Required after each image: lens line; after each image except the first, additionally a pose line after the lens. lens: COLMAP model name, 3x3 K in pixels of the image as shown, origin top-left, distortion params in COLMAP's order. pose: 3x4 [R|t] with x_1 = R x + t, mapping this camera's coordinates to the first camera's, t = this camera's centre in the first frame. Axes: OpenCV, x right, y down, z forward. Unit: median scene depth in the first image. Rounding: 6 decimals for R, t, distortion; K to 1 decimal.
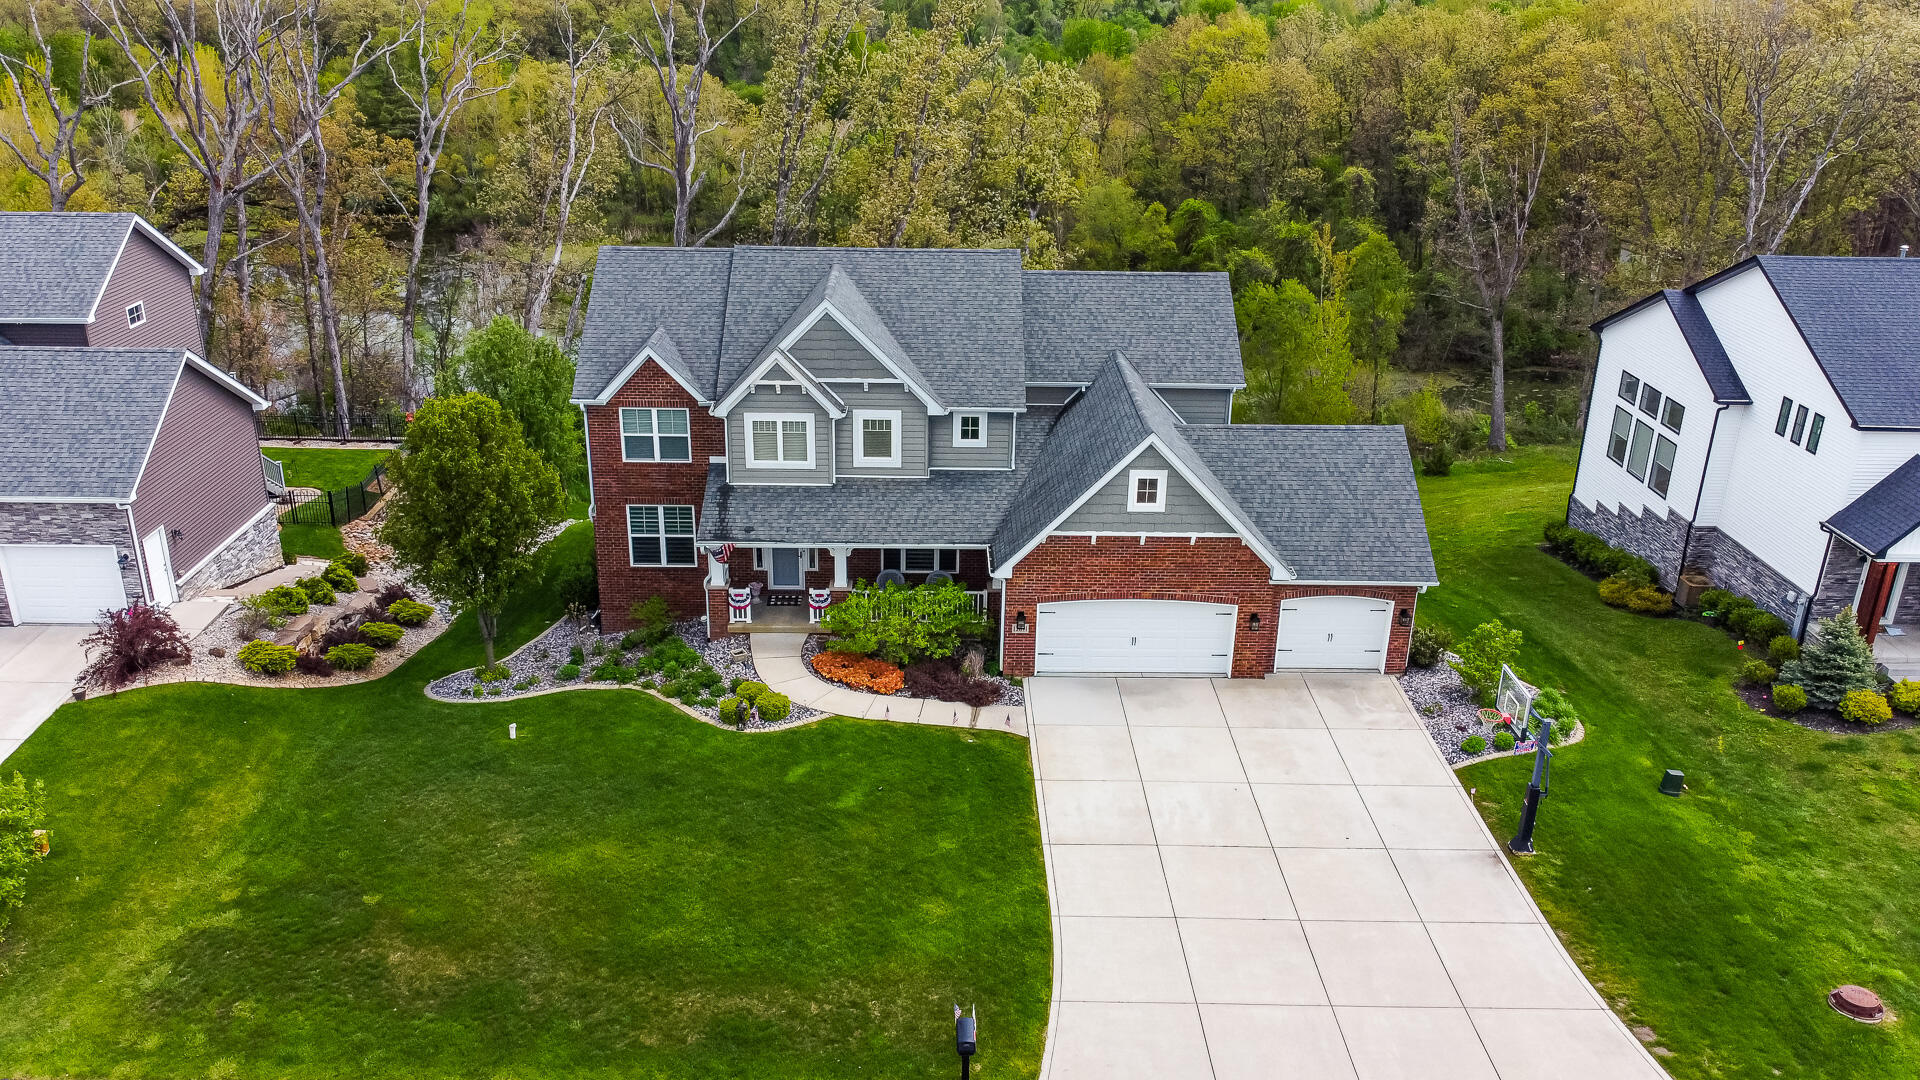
lens RADIAL K [[1445.6, 0, 959.5], [0, 1445.6, 544.6], [0, 0, 1]] dist [-0.000555, -0.004574]
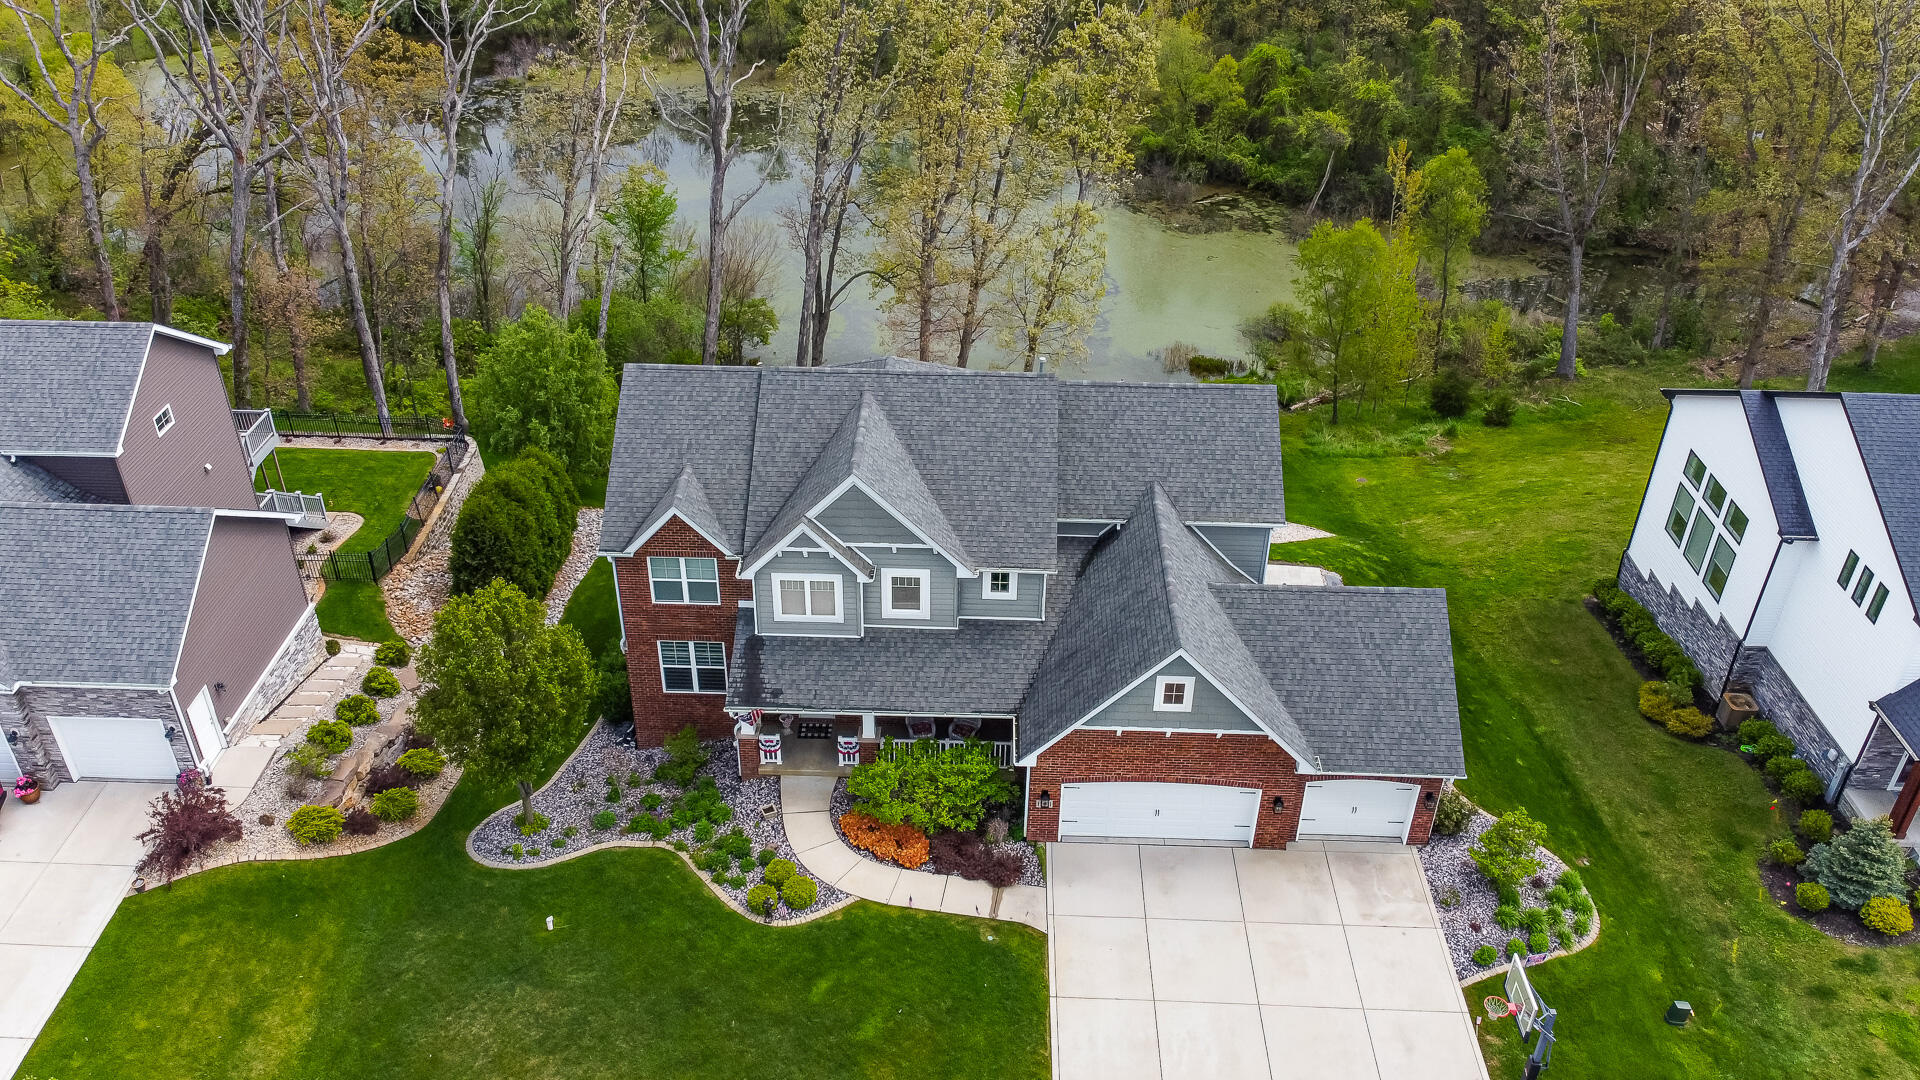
lens RADIAL K [[1445.6, 0, 959.6], [0, 1445.6, 542.4], [0, 0, 1]] dist [-0.000555, -0.004574]
pose [[0.999039, 0.020950, -0.038505, 0.017798], [-0.013463, 0.982586, 0.185320, -0.302539], [0.041717, -0.184623, 0.981924, 0.037417]]
